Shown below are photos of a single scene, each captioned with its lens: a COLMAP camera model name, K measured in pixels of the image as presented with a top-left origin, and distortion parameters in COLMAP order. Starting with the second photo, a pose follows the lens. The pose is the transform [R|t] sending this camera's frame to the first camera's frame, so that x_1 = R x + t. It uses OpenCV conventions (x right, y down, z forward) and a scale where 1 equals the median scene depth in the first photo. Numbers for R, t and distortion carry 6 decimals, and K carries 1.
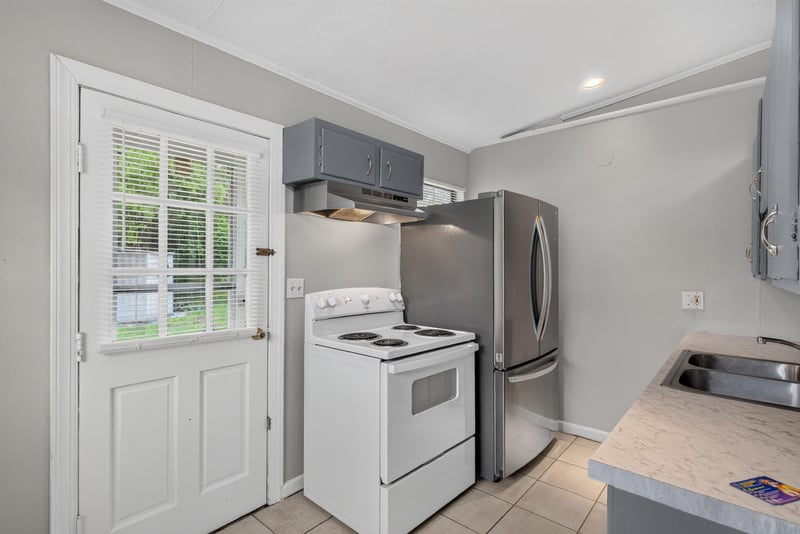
lens RADIAL K [[387.9, 0, 397.3], [0, 387.9, 268.4], [0, 0, 1]] dist [0.007067, -0.002675]
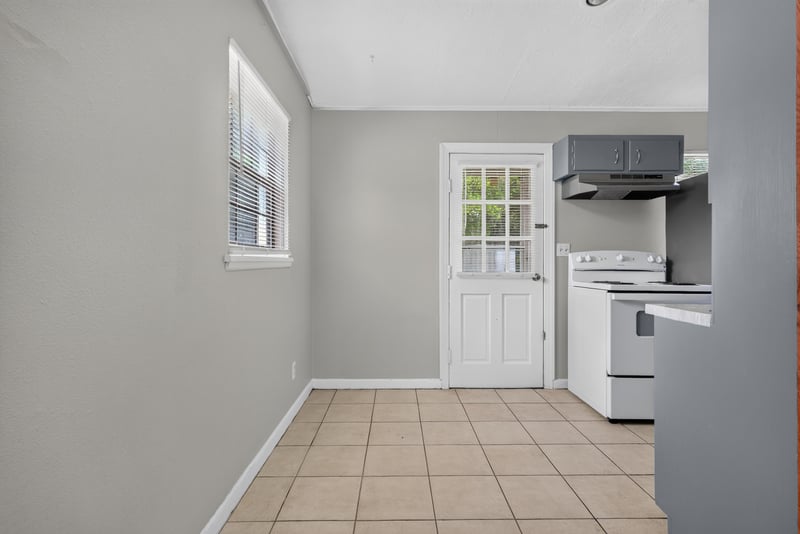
lens RADIAL K [[387.9, 0, 402.0], [0, 387.9, 266.2], [0, 0, 1]] dist [0.007067, -0.002675]
pose [[0.681994, 0.001862, -0.731355, 0.421936], [0.000936, 0.999994, 0.003419, 0.113115], [0.731357, -0.003017, 0.681988, -0.483431]]
